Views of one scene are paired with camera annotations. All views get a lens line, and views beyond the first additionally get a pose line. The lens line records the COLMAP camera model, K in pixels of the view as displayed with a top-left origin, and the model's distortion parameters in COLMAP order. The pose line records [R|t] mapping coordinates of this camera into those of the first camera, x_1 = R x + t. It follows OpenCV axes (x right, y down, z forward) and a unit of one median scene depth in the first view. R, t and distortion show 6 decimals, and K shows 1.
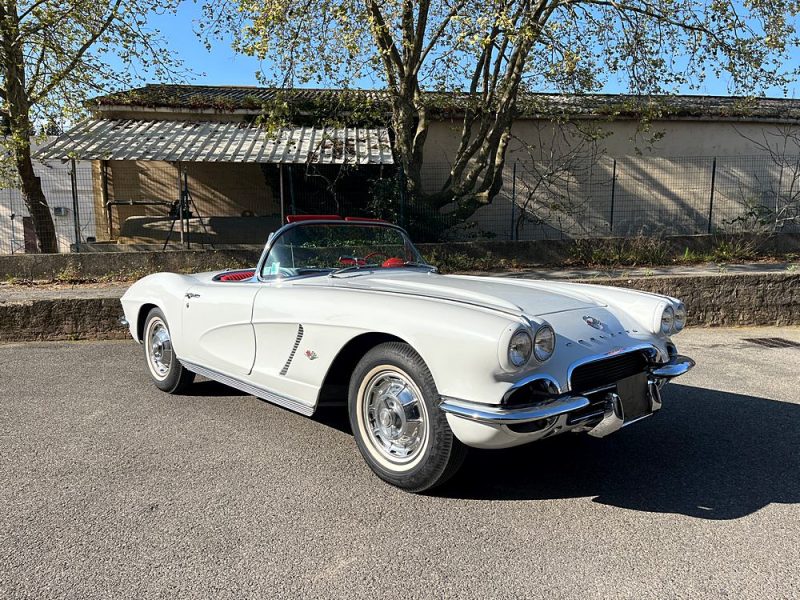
lens RADIAL K [[610.1, 0, 404.3], [0, 610.1, 295.9], [0, 0, 1]] dist [0.078423, -0.107959]
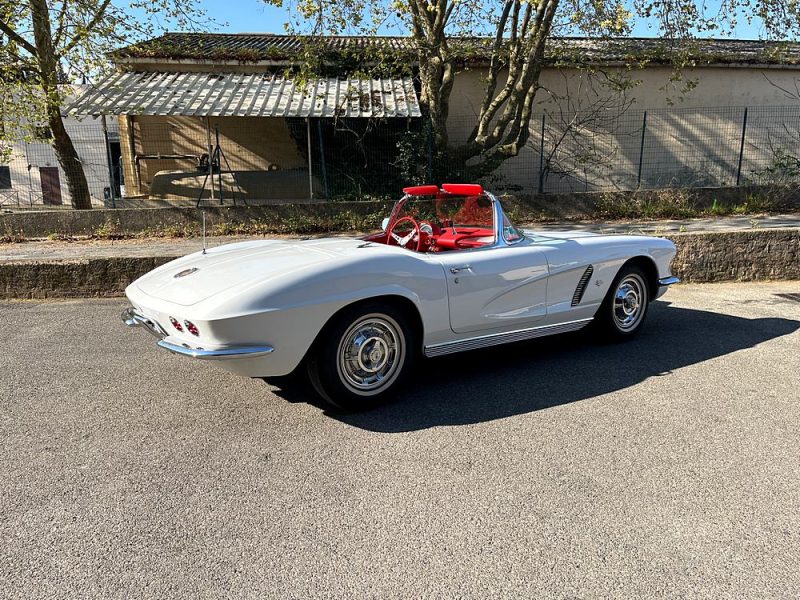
lens RADIAL K [[610.1, 0, 403.6], [0, 610.1, 294.6], [0, 0, 1]] dist [0.078423, -0.107959]
pose [[0.999839, -0.002855, -0.017702, -0.029754], [0.004319, 0.996523, 0.083210, -0.010365], [0.017403, -0.083273, 0.996375, -0.021032]]
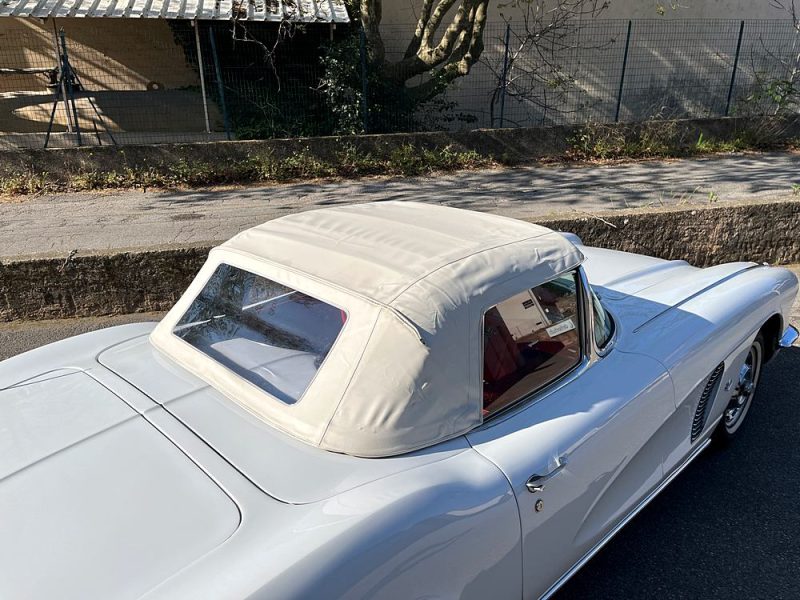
lens RADIAL K [[610.1, 0, 407.6], [0, 610.1, 299.2], [0, 0, 1]] dist [0.078423, -0.107959]
pose [[0.992256, -0.041190, 0.117183, -0.050527], [0.011696, 0.970208, 0.241992, -0.068371], [-0.123659, -0.238747, 0.963176, 0.175961]]
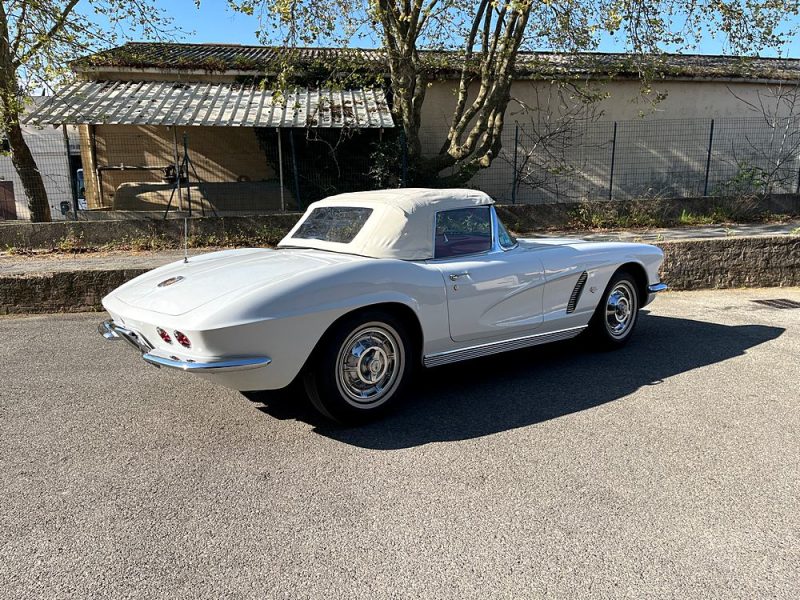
lens RADIAL K [[610.1, 0, 403.2], [0, 610.1, 300.7], [0, 0, 1]] dist [0.078423, -0.107959]
pose [[0.999178, -0.014662, 0.037791, -0.045564], [0.011966, 0.997432, 0.070615, -0.006352], [-0.038729, -0.070104, 0.996788, -0.008506]]
